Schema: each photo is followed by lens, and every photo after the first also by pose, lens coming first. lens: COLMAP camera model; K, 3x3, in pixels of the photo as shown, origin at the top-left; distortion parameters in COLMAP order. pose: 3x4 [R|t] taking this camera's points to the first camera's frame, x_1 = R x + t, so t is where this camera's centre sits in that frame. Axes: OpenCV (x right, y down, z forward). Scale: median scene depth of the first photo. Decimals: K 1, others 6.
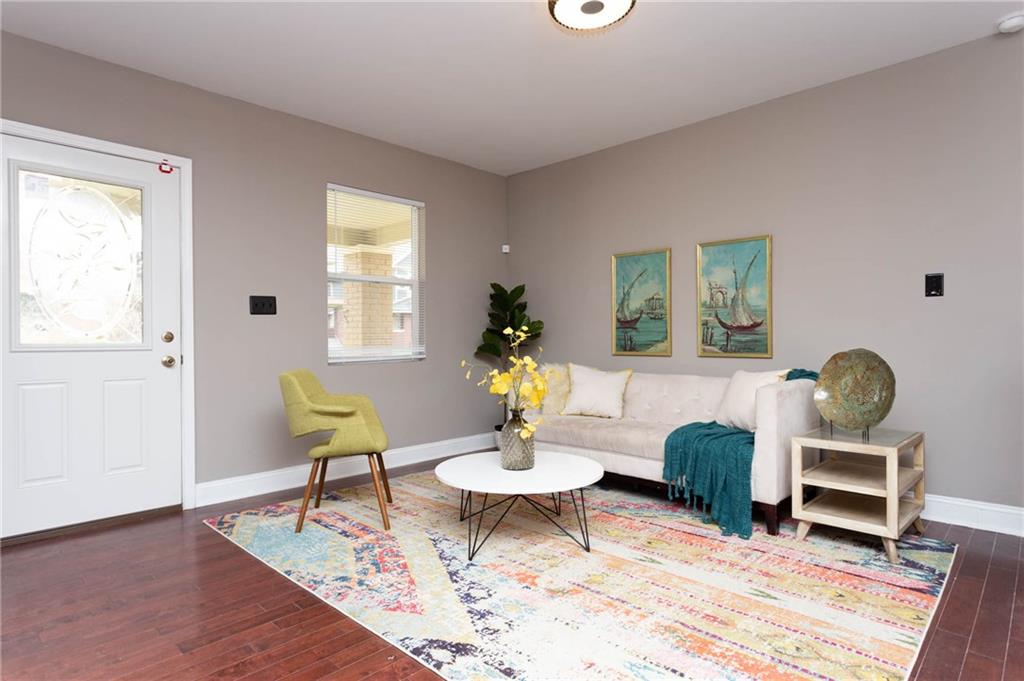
lens RADIAL K [[551.5, 0, 489.9], [0, 551.5, 339.7], [0, 0, 1]] dist [0.003221, 0.001621]
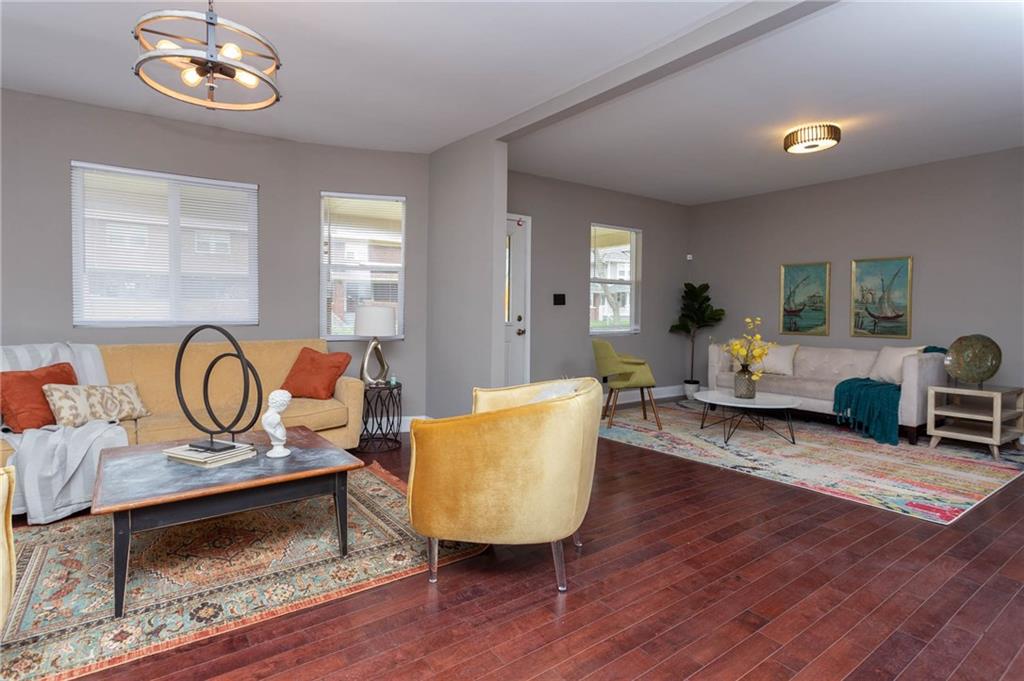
lens RADIAL K [[506.8, 0, 484.3], [0, 506.8, 324.9], [0, 0, 1]] dist [0.012979, -0.001336]
pose [[0.982899, 0.019103, -0.183150, -0.443560], [-0.015390, 0.999647, 0.021670, -0.019423], [0.183500, -0.018481, 0.982846, -0.685919]]
